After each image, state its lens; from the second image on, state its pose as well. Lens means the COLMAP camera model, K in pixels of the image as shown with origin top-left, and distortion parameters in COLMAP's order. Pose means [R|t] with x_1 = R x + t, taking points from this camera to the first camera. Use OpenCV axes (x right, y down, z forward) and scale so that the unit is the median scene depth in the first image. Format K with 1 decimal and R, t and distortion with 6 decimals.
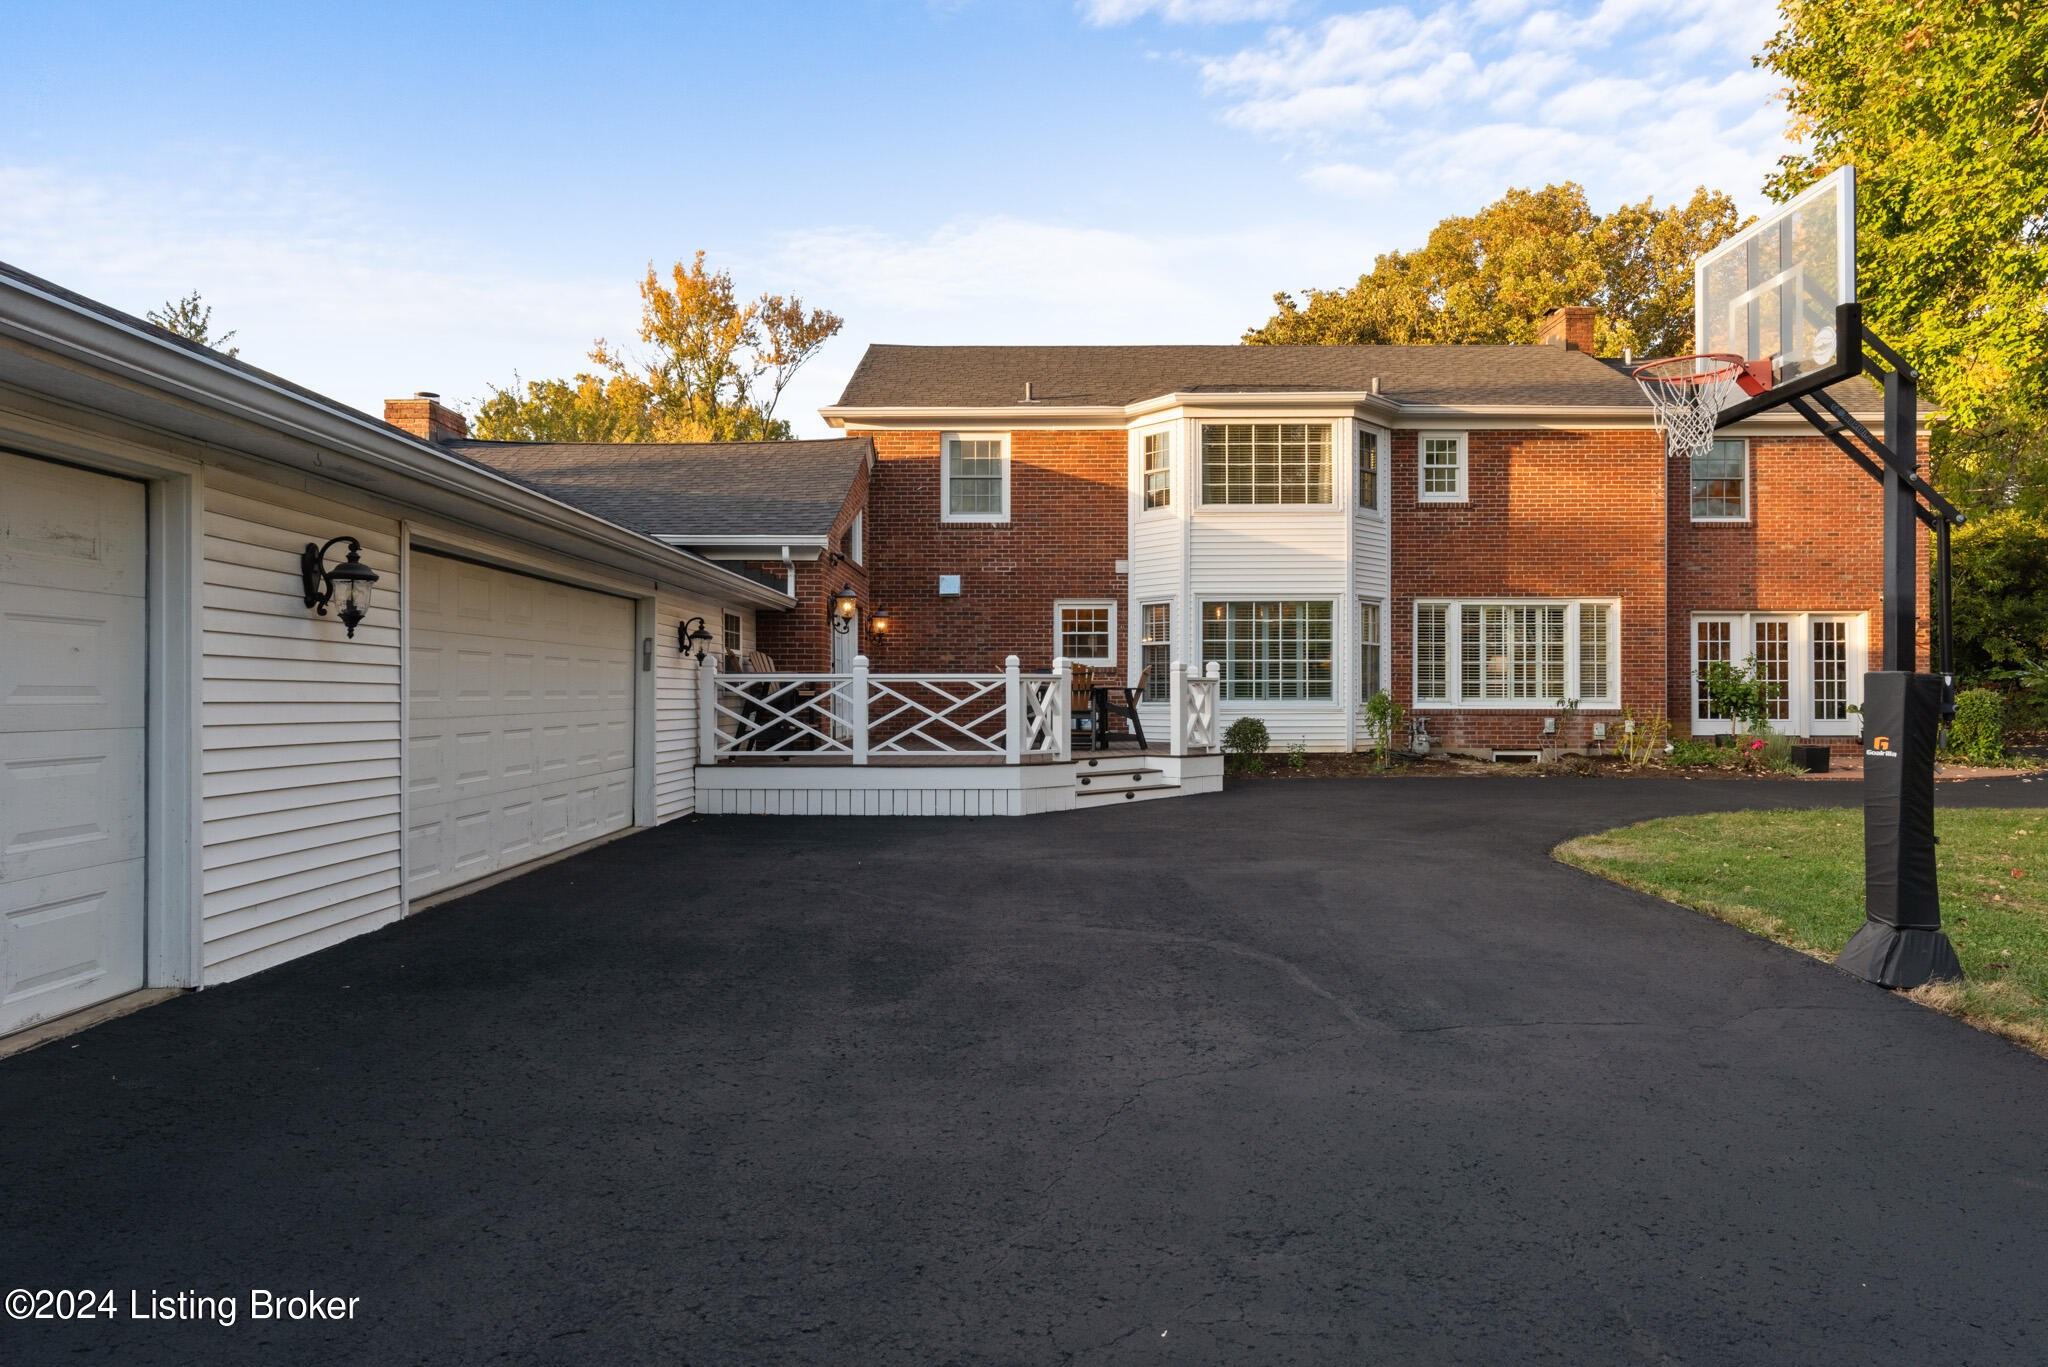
lens RADIAL K [[1305.7, 0, 1021.1], [0, 1305.7, 682.2], [0, 0, 1]] dist [0.010214, 0.002252]
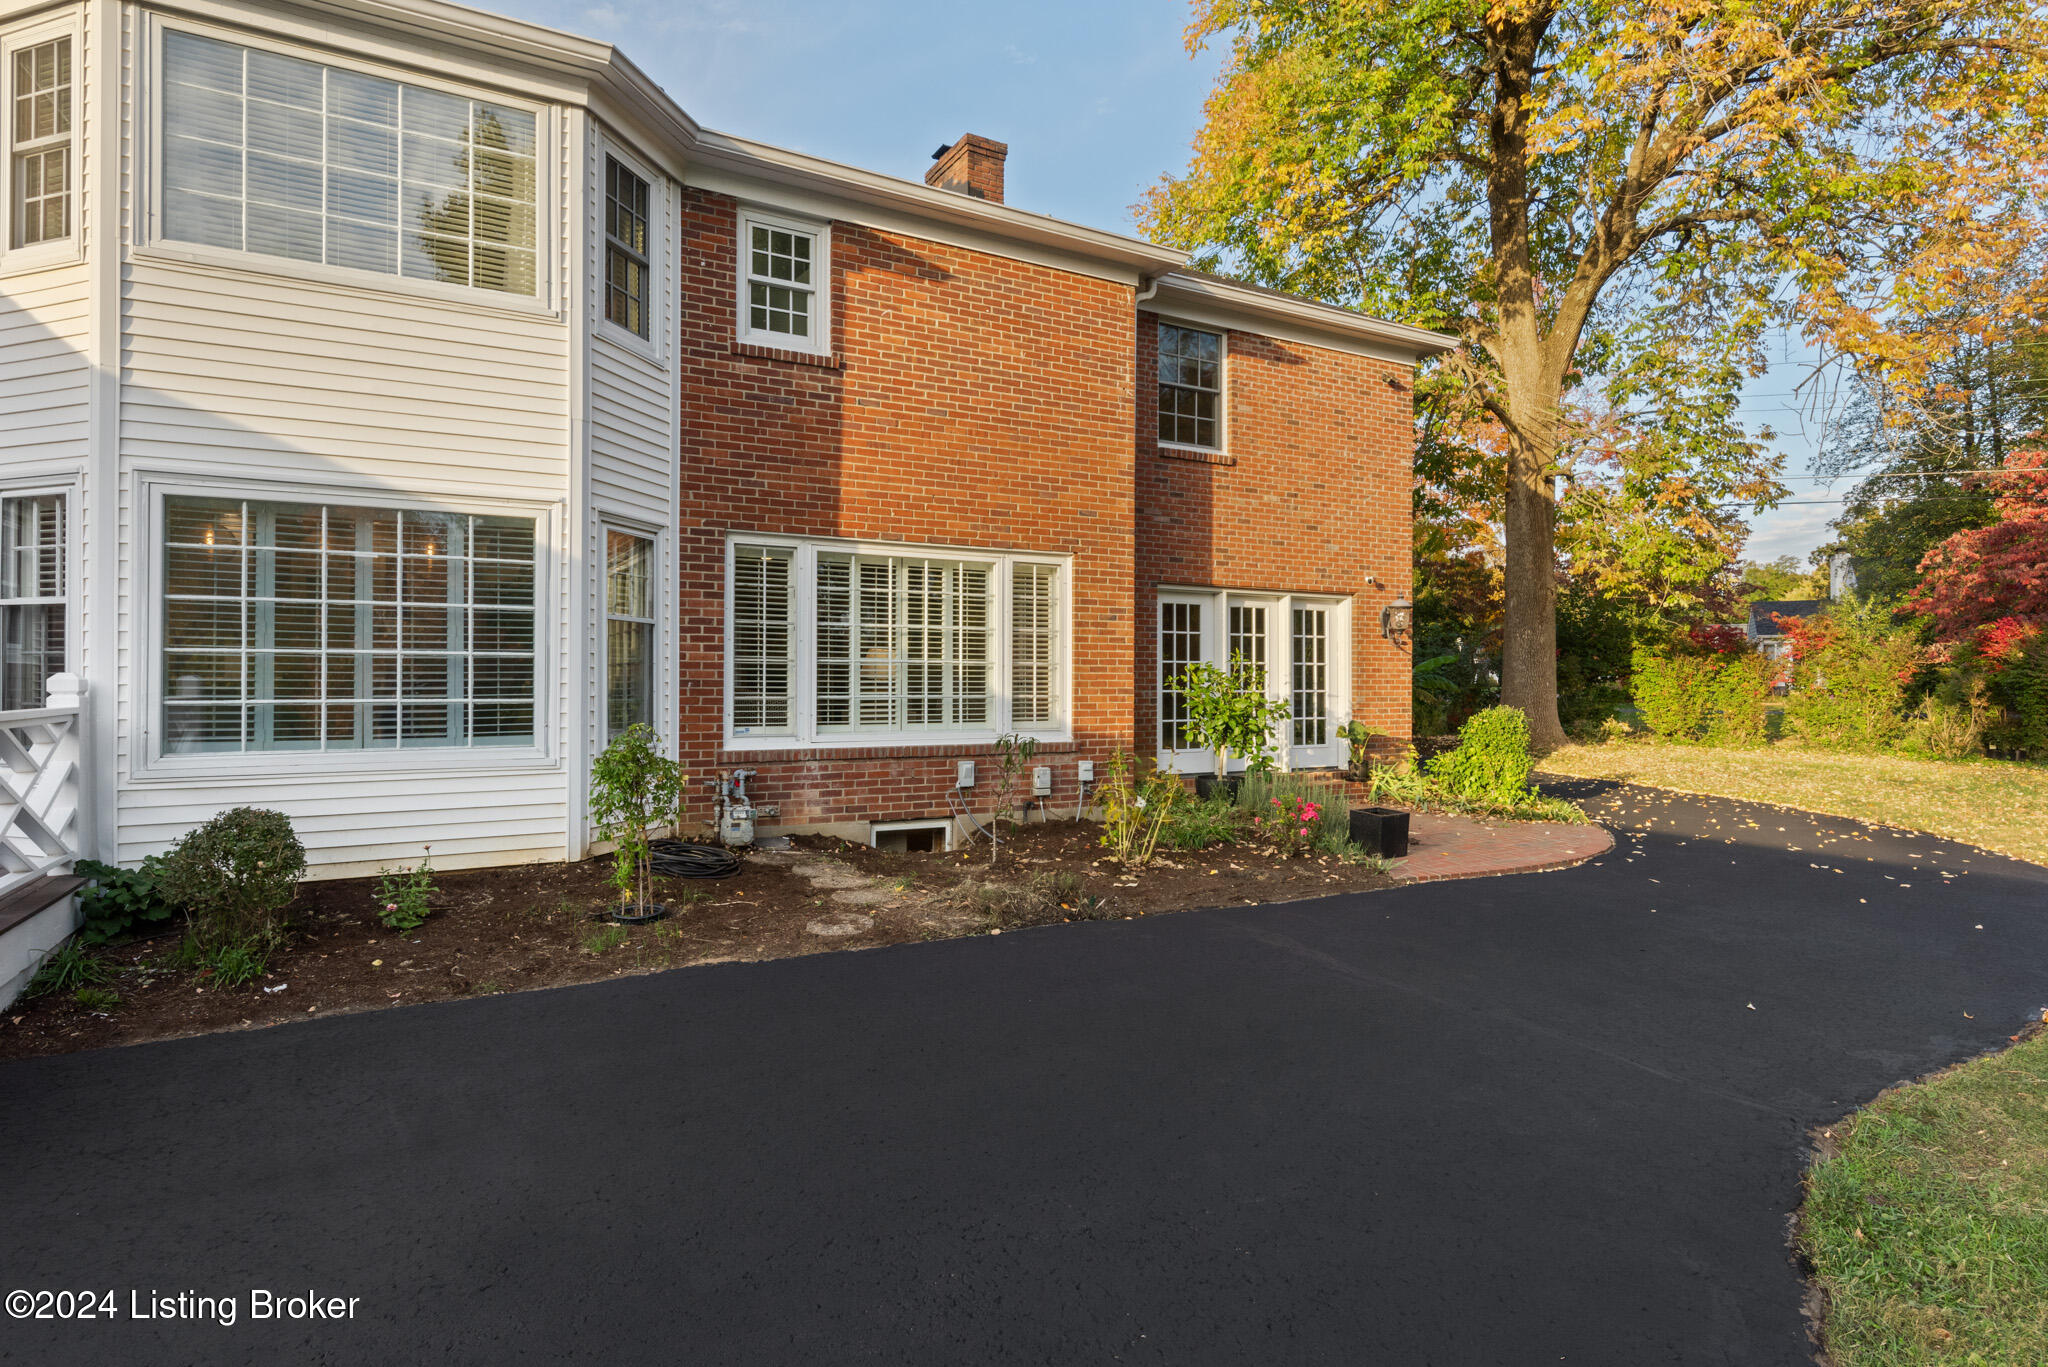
lens RADIAL K [[1060.2, 0, 1010.1], [0, 1060.2, 676.5], [0, 0, 1]] dist [-0.009747, -0.001287]
pose [[0.874748, 0.003467, 0.484565, 0.198034], [-0.006916, 0.999962, 0.005329, -0.011437], [-0.484528, -0.008013, 0.874739, 0.588261]]
